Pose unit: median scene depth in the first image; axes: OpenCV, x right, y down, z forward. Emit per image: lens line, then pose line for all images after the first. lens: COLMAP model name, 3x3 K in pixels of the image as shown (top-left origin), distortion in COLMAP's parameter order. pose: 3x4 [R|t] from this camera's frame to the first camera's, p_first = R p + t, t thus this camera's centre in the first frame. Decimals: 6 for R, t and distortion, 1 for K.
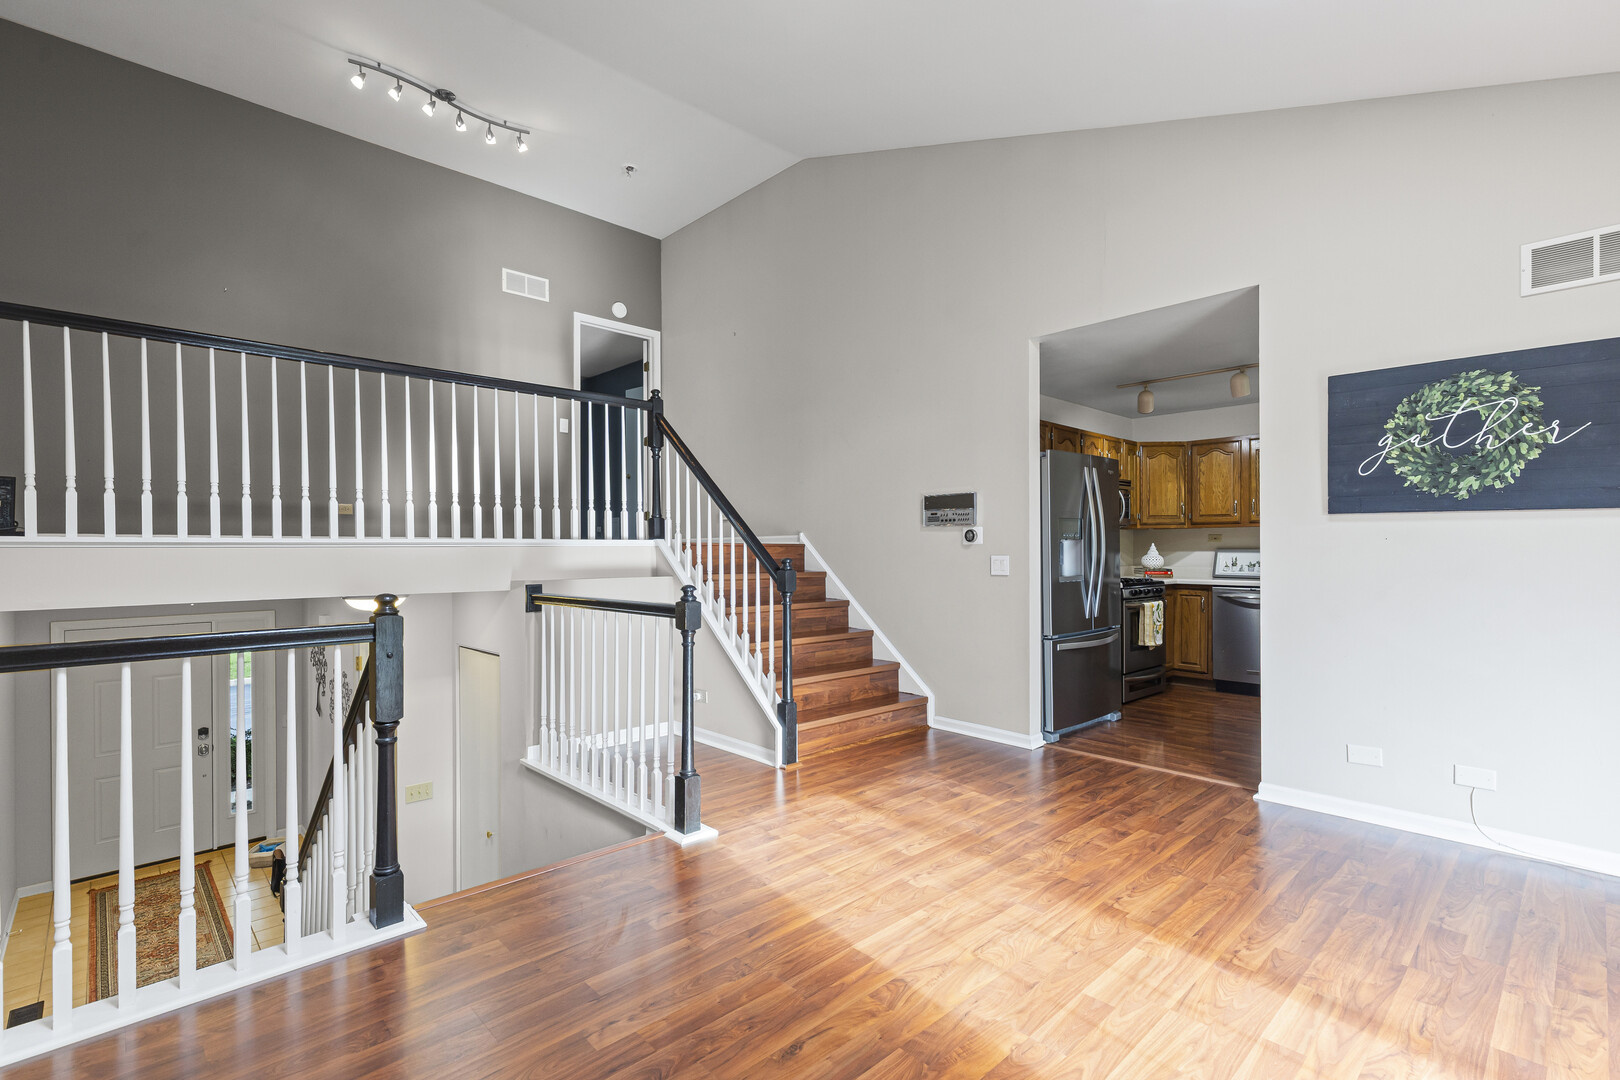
lens RADIAL K [[736.8, 0, 816.1], [0, 736.8, 550.2], [0, 0, 1]] dist [0.006128, 0.000849]
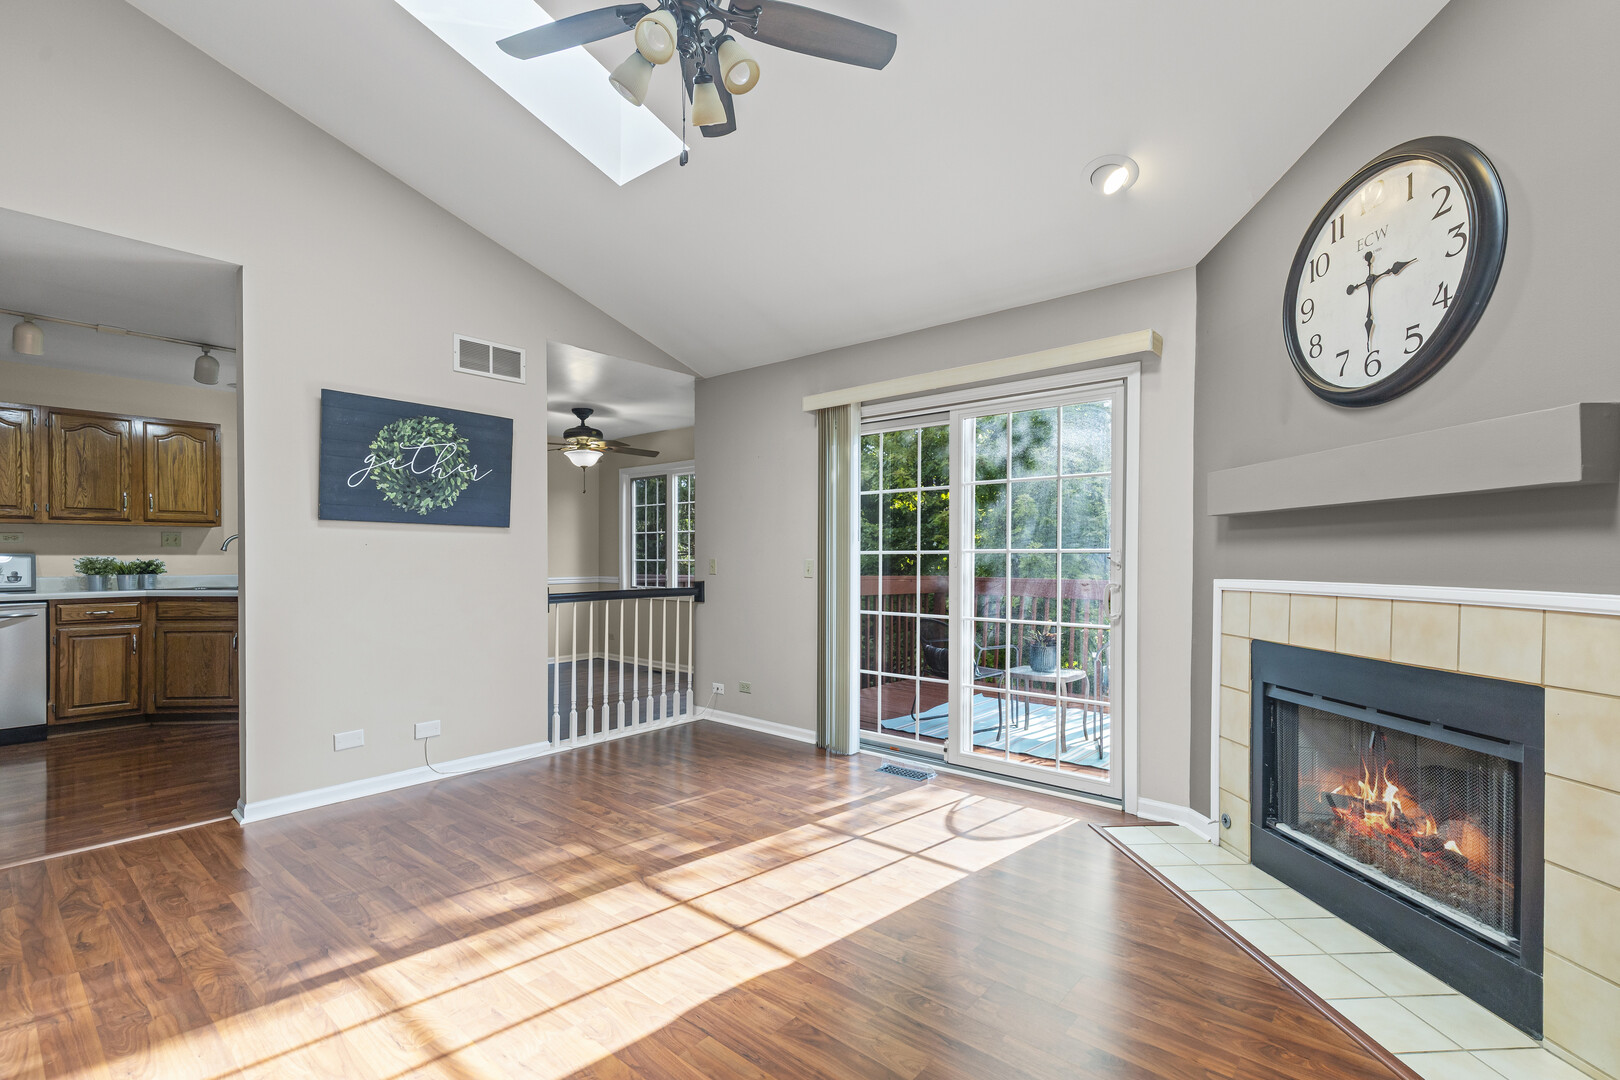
lens RADIAL K [[736.8, 0, 811.6], [0, 736.8, 553.6], [0, 0, 1]] dist [0.006128, 0.000849]
pose [[-0.098752, -0.000001, 0.995112, -0.456217], [-0.003127, 0.999995, -0.000309, -0.003297], [-0.995107, -0.003142, -0.098752, 0.451543]]
